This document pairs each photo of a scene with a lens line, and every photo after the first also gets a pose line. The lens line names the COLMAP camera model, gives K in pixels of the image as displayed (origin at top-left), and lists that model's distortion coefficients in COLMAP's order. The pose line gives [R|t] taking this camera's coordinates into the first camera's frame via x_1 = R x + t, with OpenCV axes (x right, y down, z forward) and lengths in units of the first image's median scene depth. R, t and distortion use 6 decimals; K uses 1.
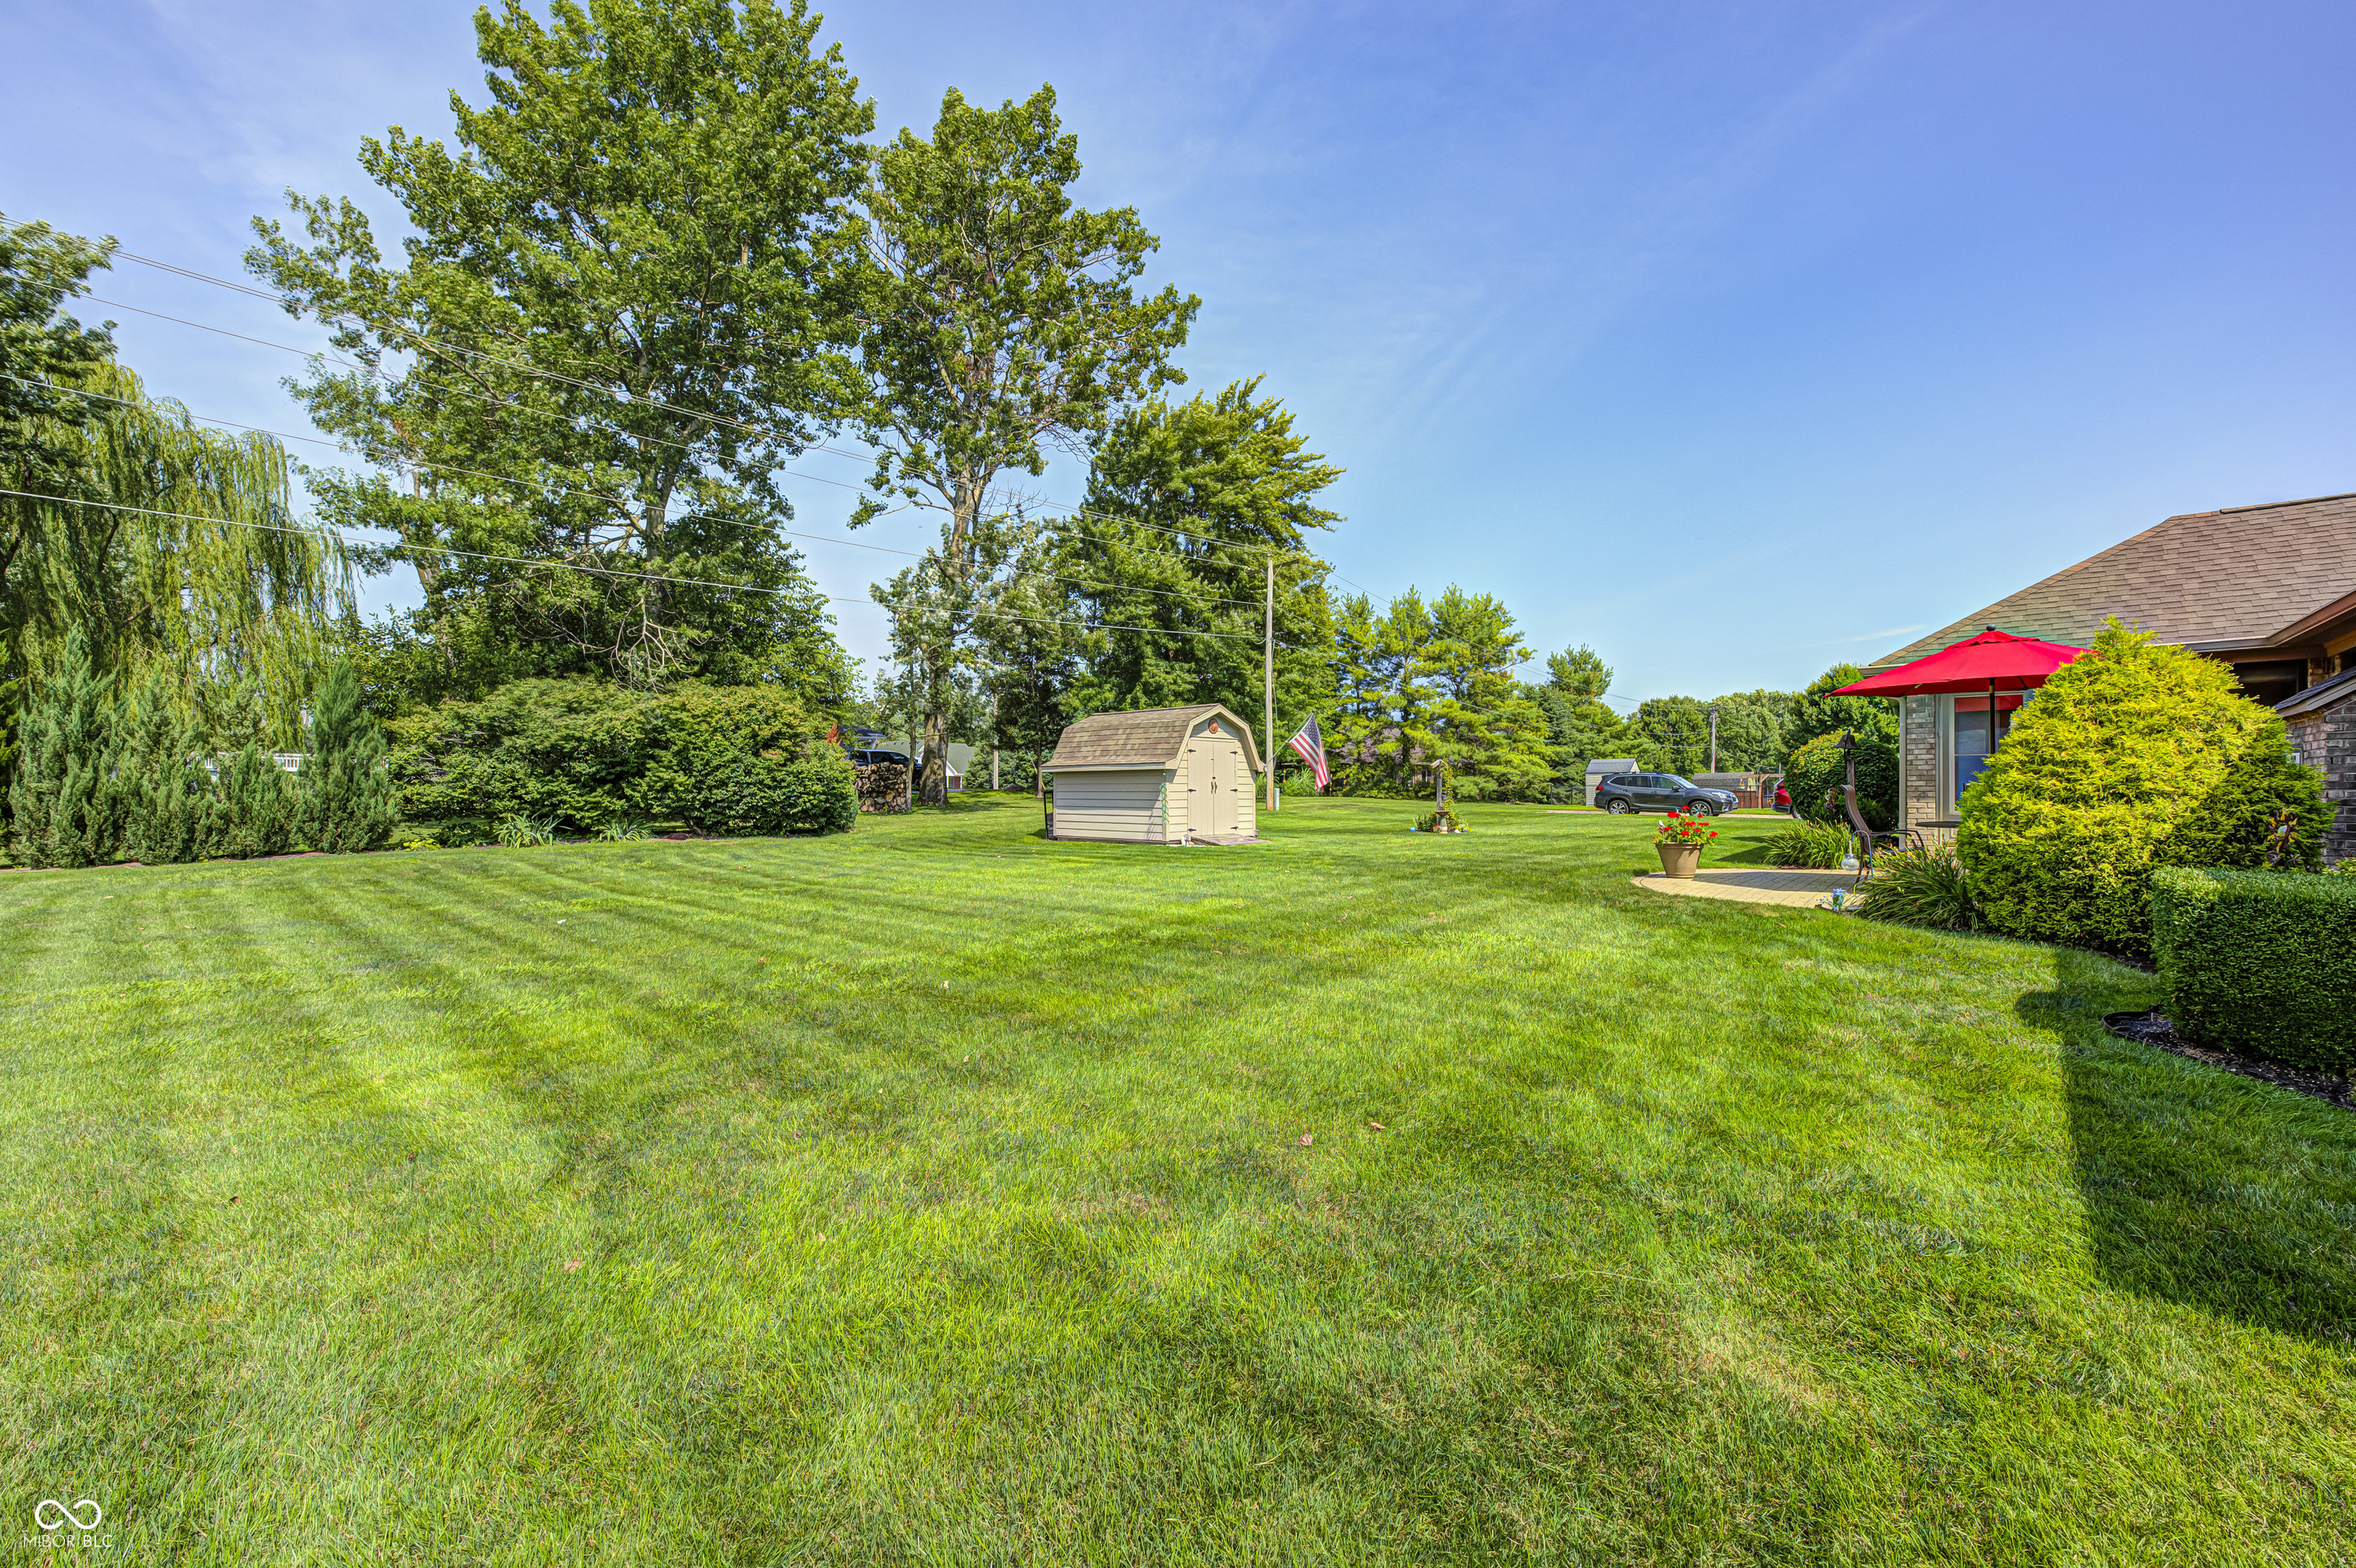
lens RADIAL K [[935.5, 0, 1186.9], [0, 935.5, 777.9], [0, 0, 1]] dist [-0.003525, 0.000835]
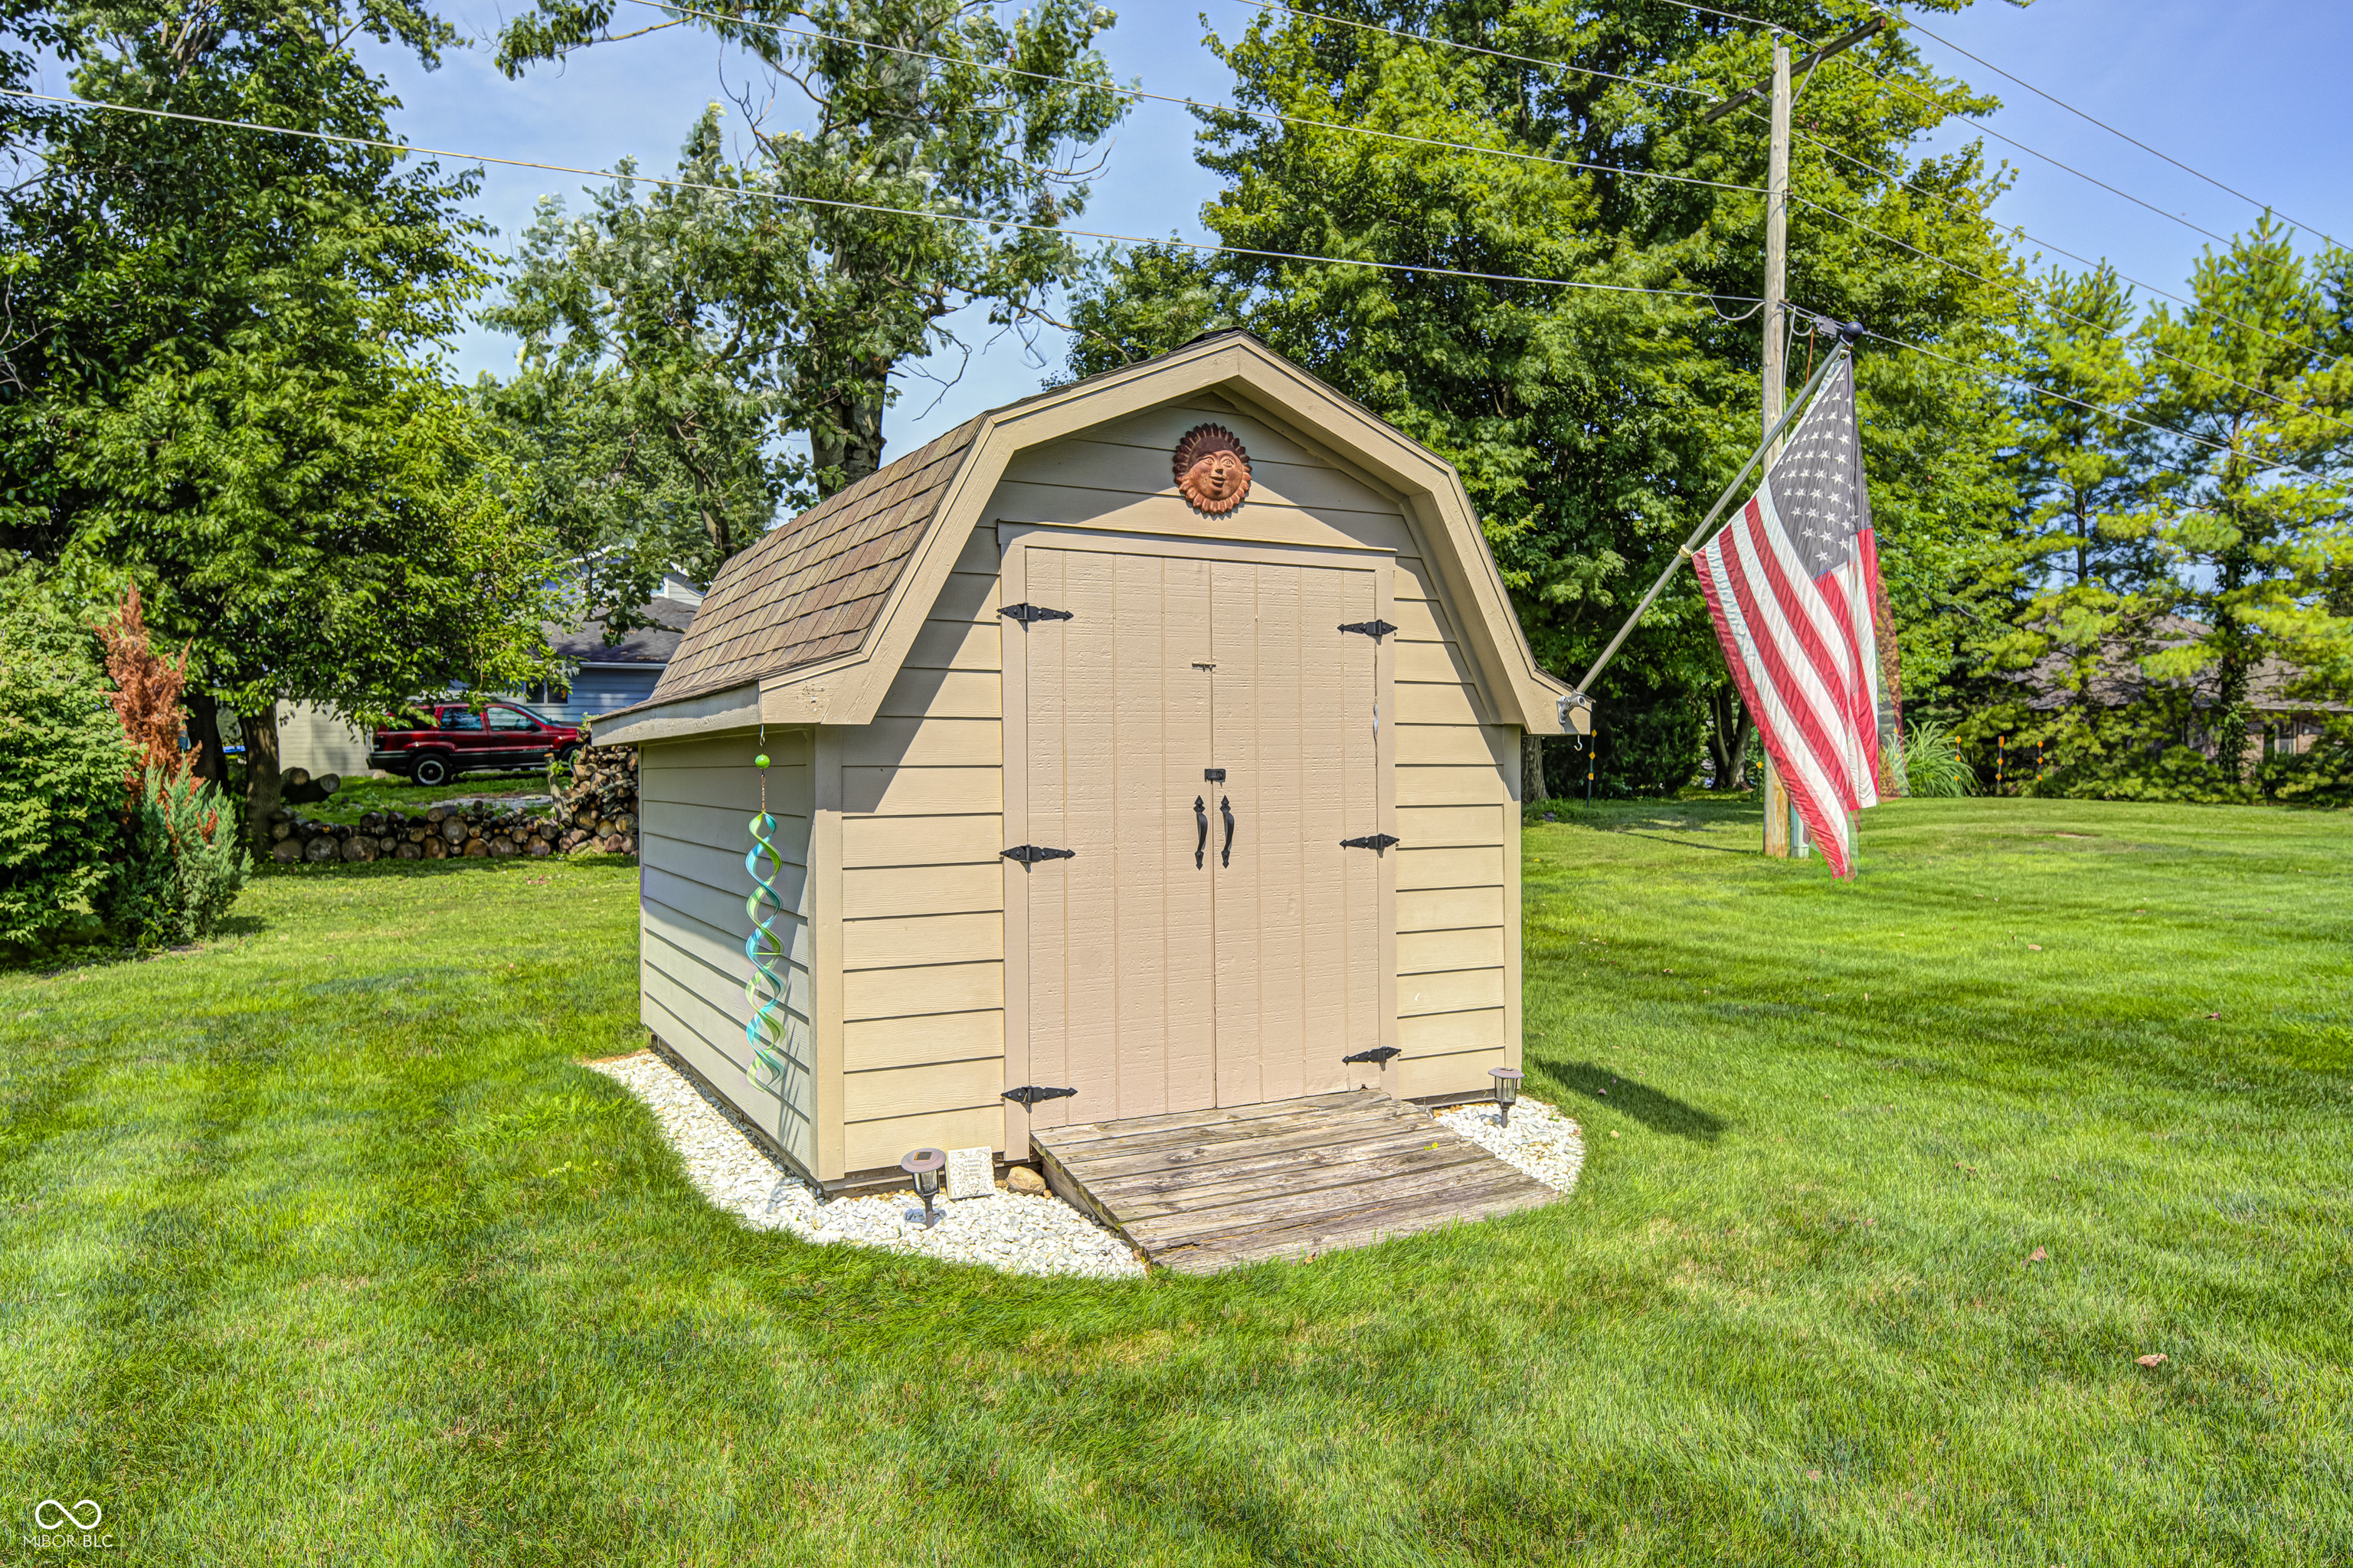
lens RADIAL K [[1530.9, 0, 1160.0], [0, 1530.9, 809.5], [0, 0, 1]] dist [0.020931, 0.005683]
pose [[0.940505, 0.001814, -0.339775, 0.044904], [0.011390, 0.999255, 0.036862, -0.001462], [0.339589, -0.038539, 0.939784, 0.285035]]
